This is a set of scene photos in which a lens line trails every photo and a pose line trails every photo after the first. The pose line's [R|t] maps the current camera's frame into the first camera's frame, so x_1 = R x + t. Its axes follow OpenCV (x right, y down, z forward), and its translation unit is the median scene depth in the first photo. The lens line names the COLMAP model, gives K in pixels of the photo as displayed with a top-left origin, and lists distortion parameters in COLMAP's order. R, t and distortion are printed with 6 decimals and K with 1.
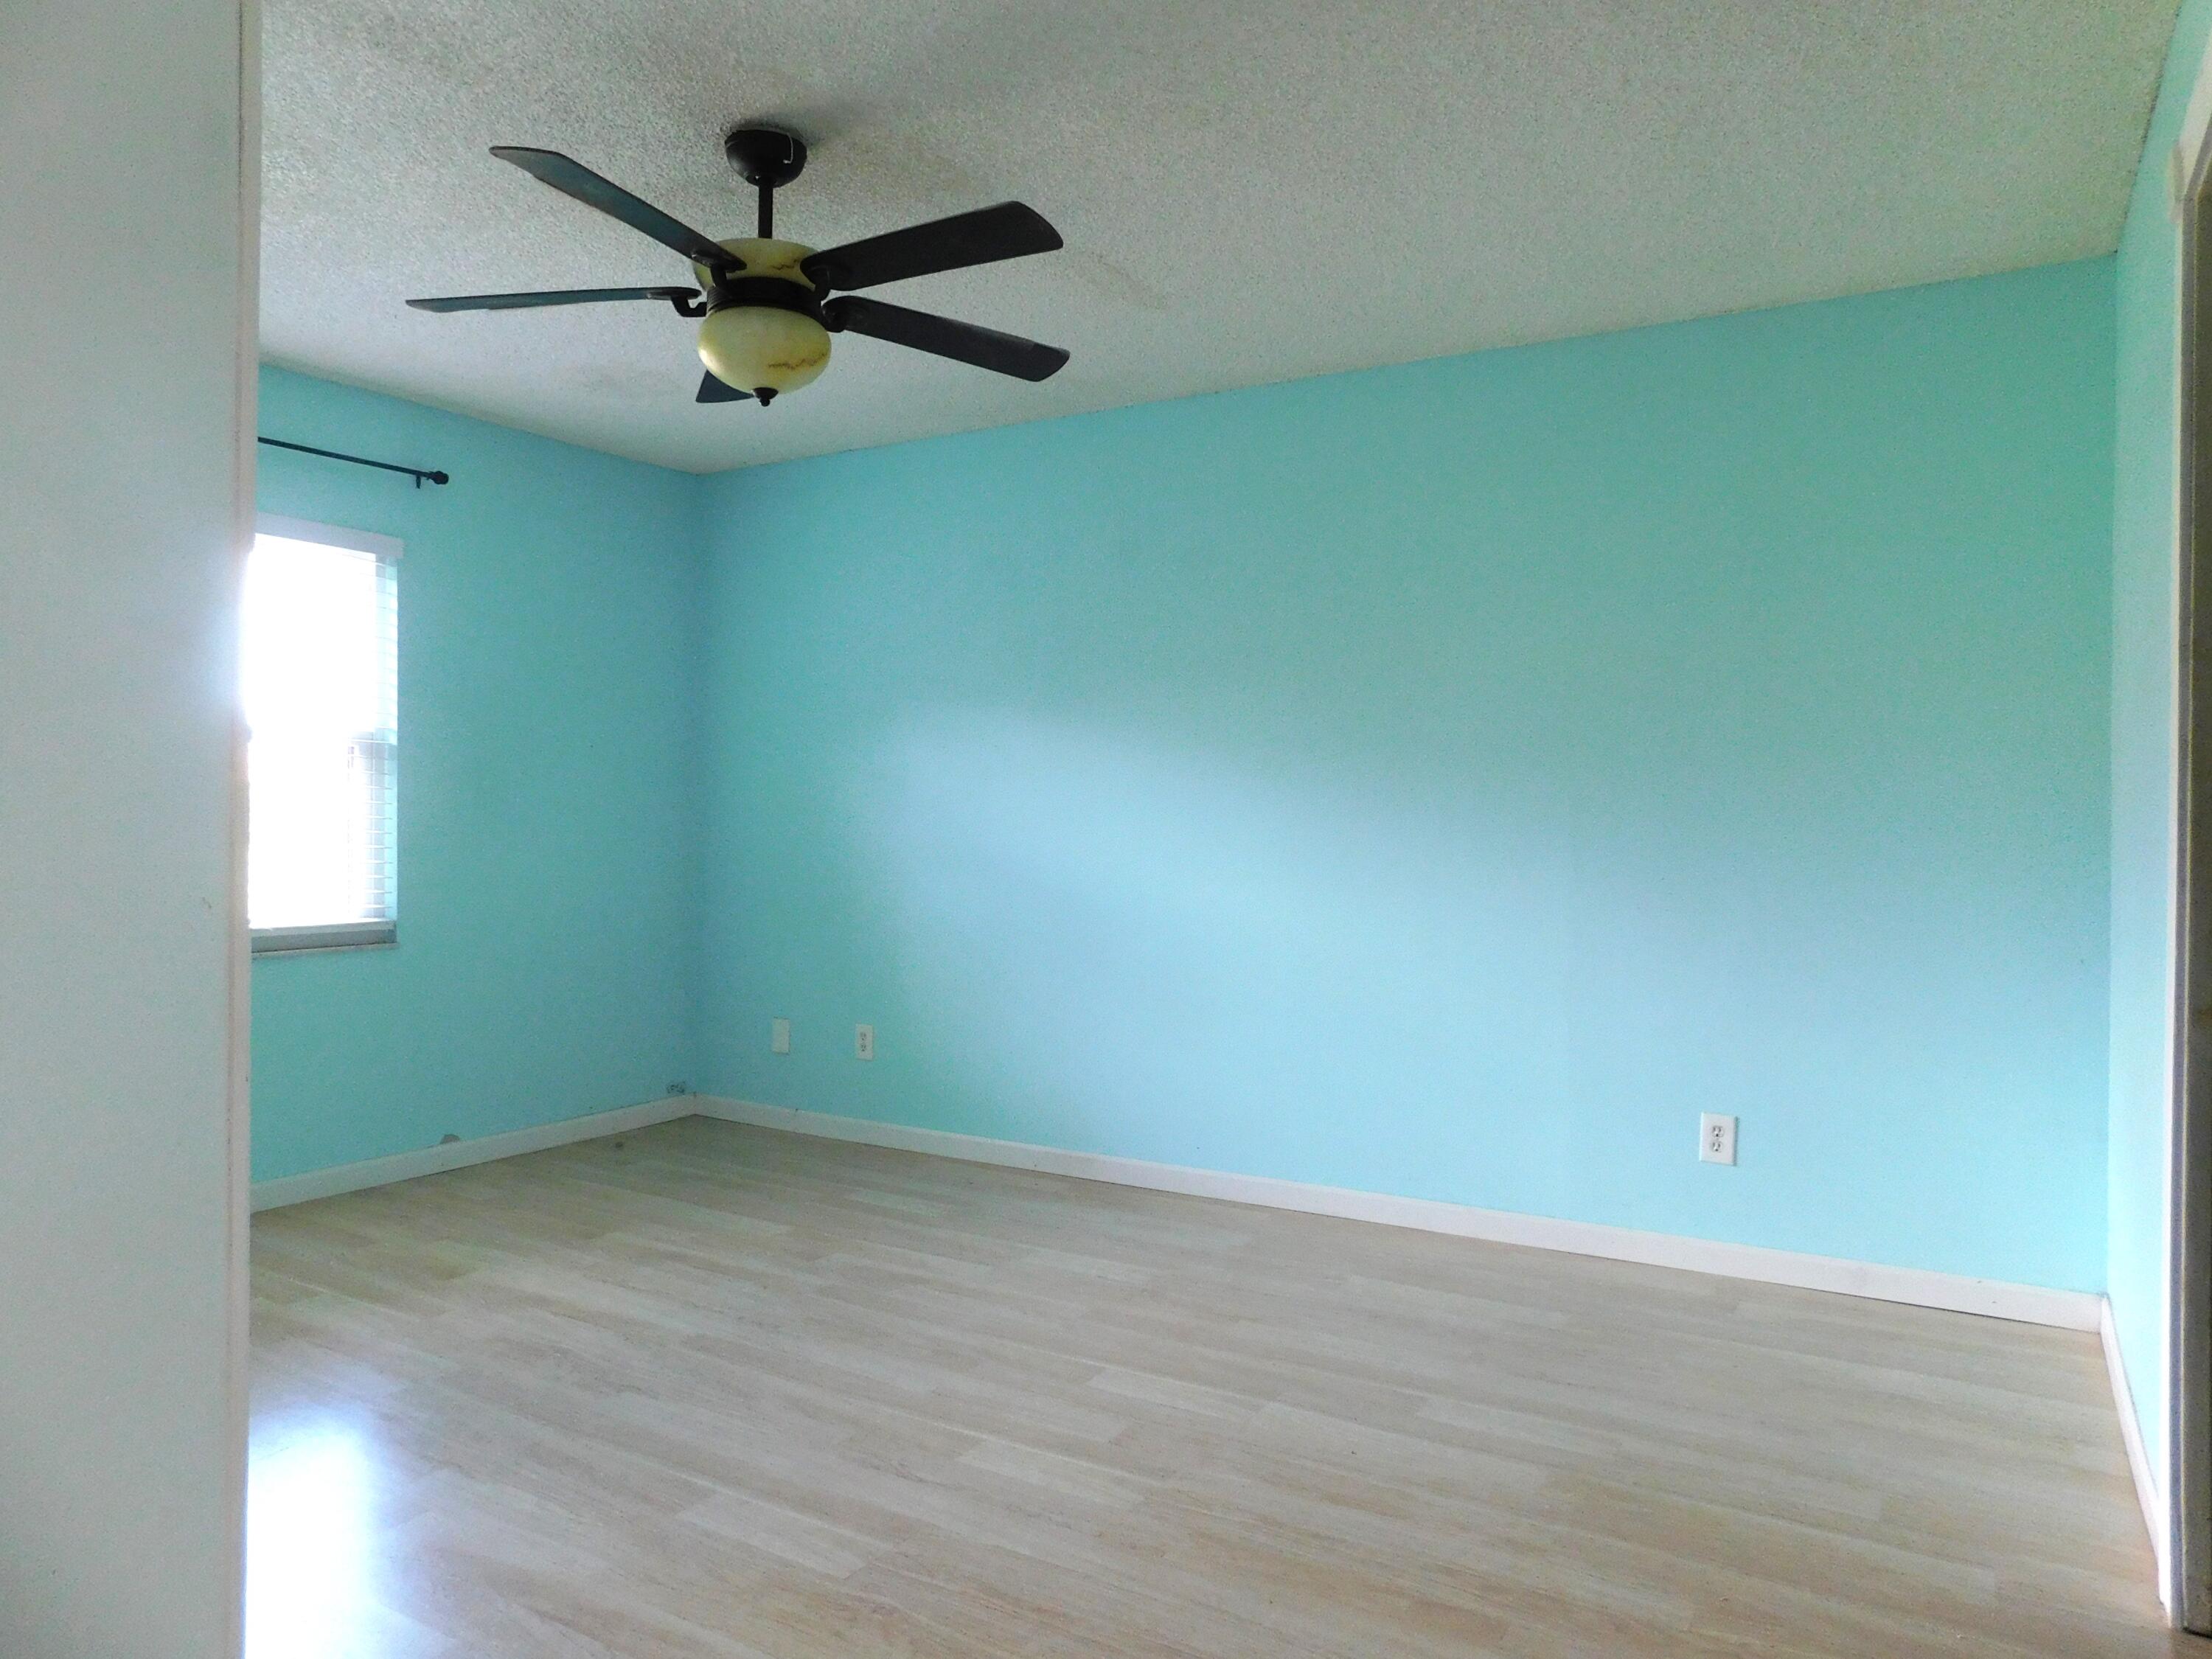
lens RADIAL K [[1453.7, 0, 1112.2], [0, 1453.7, 819.7], [0, 0, 1]] dist [-0.074082, 0.059364]
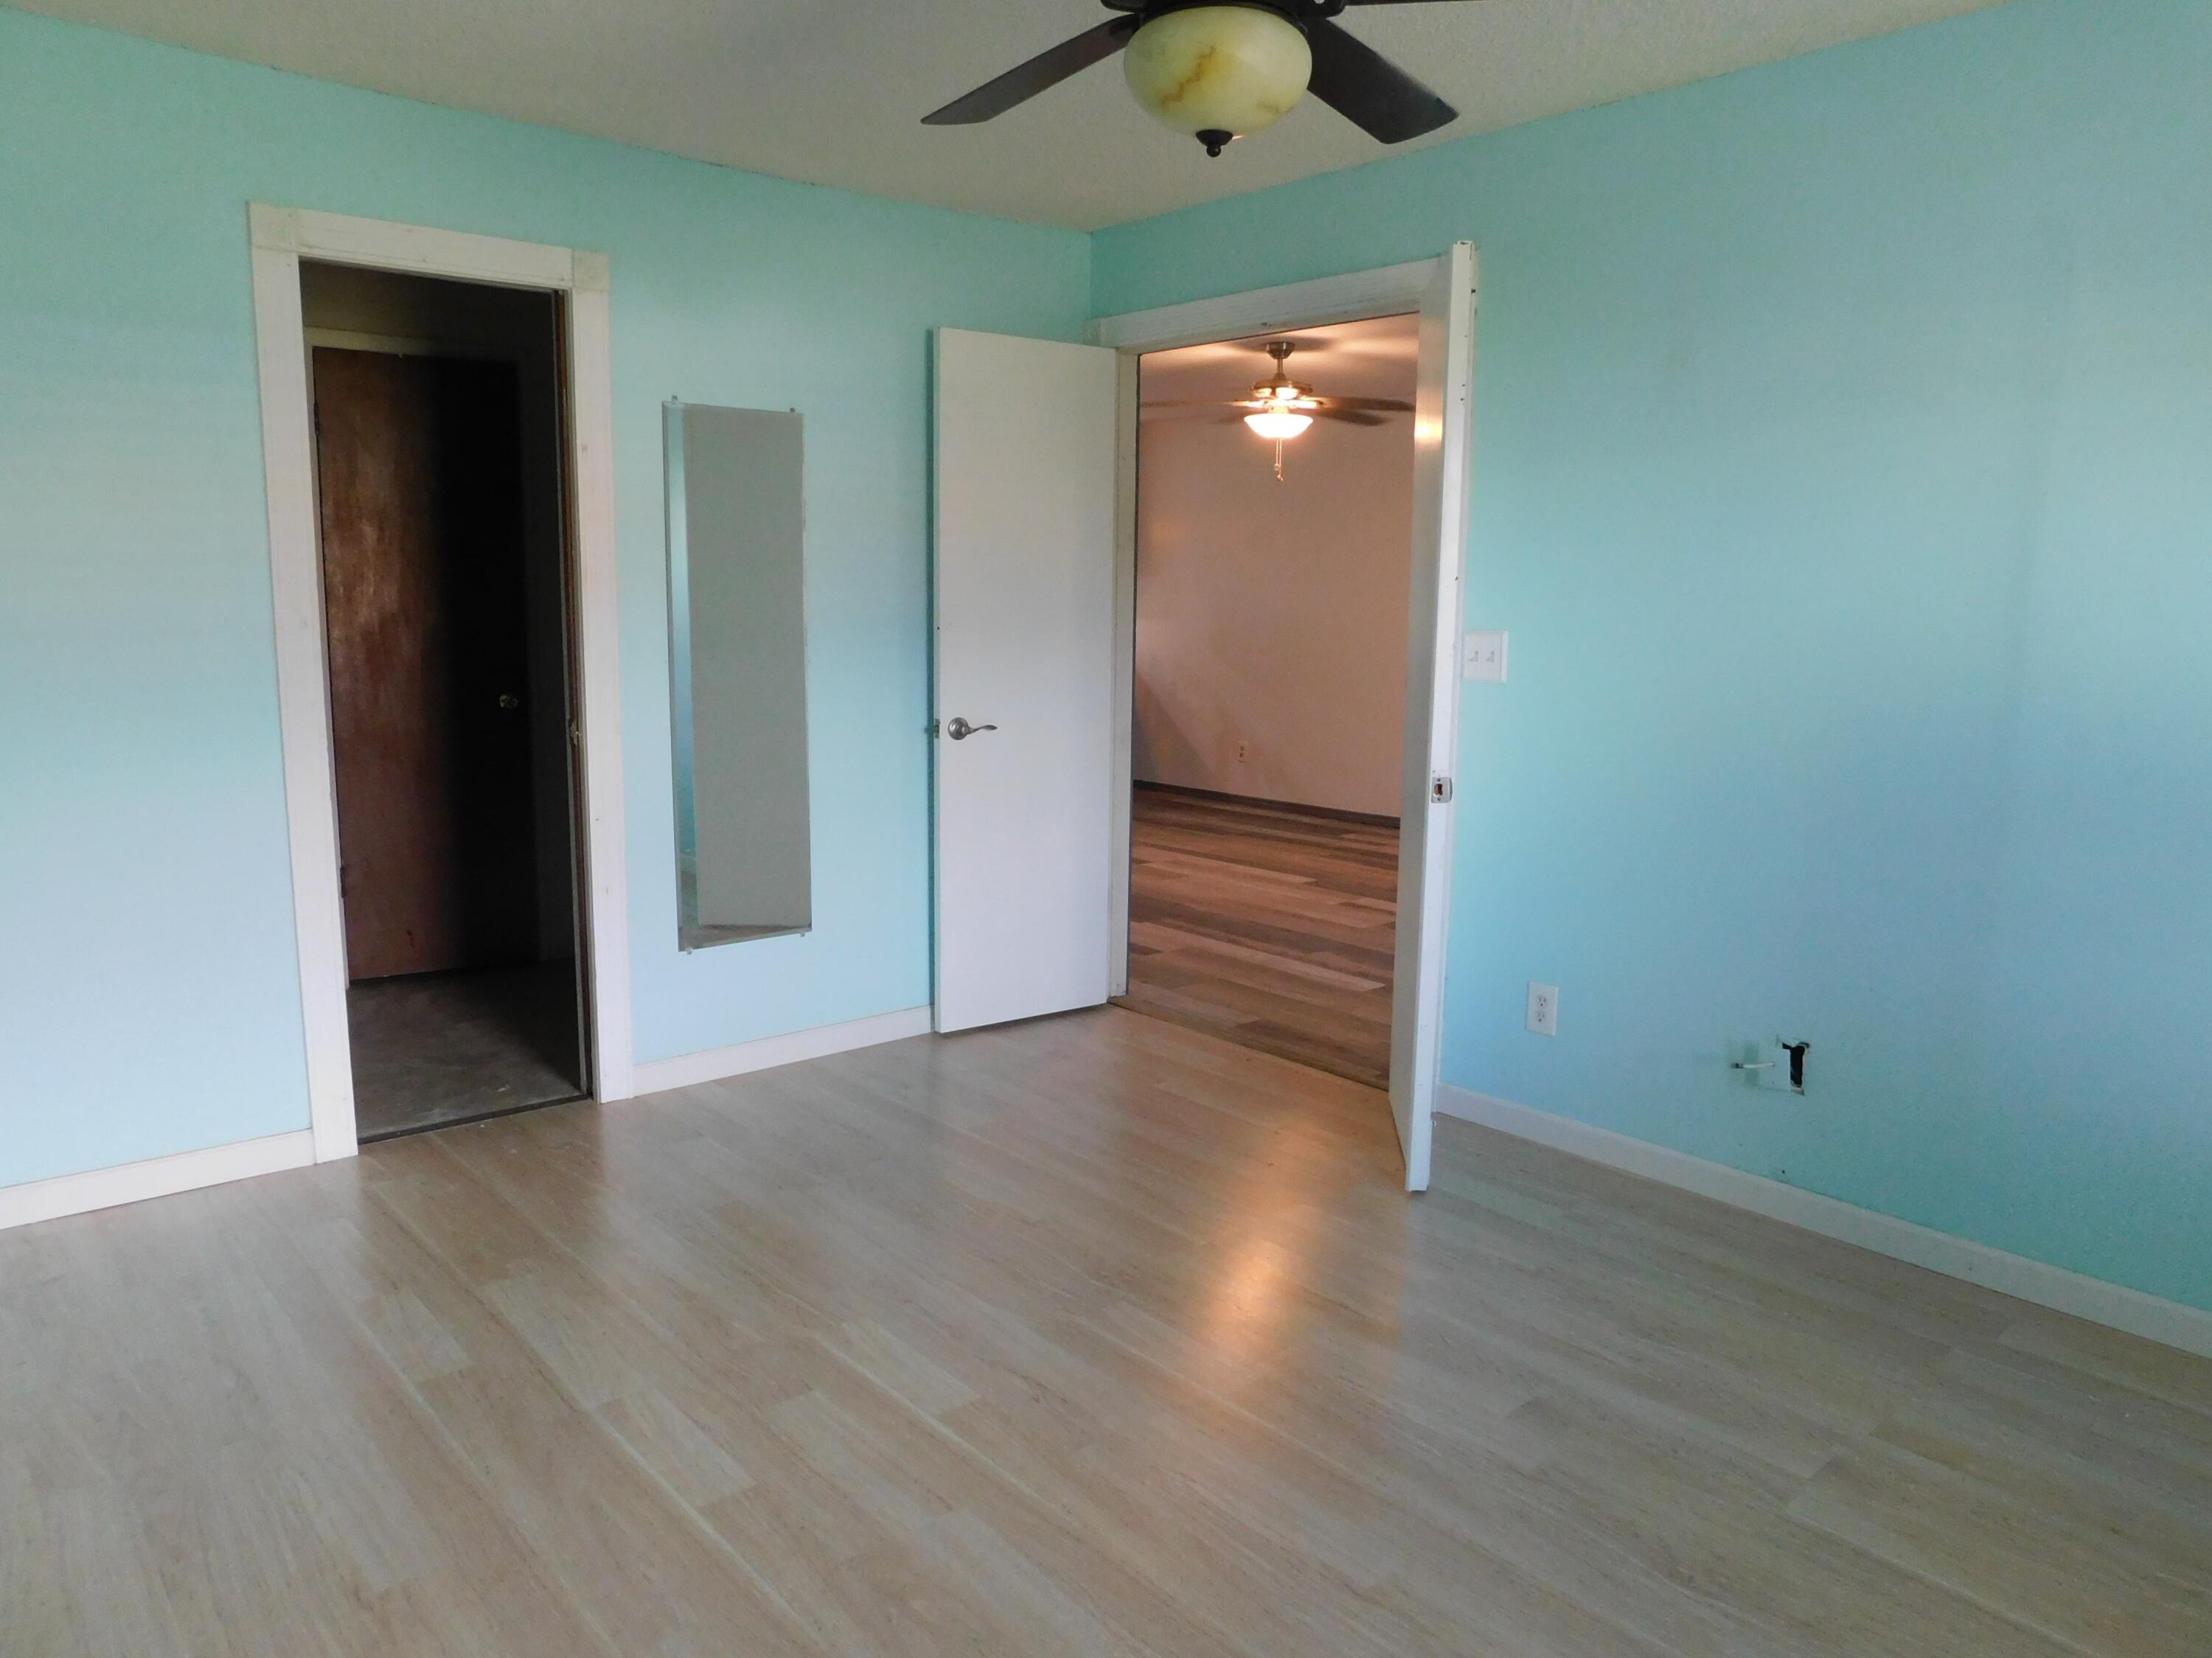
lens RADIAL K [[1453.6, 0, 1112.2], [0, 1453.6, 819.2], [0, 0, 1]] dist [-0.074082, 0.059364]
pose [[-0.954605, -0.067843, 0.290046, -0.411094], [-0.020988, 0.986617, 0.161697, -0.075987], [-0.297135, 0.148269, -0.943253, 1.691329]]
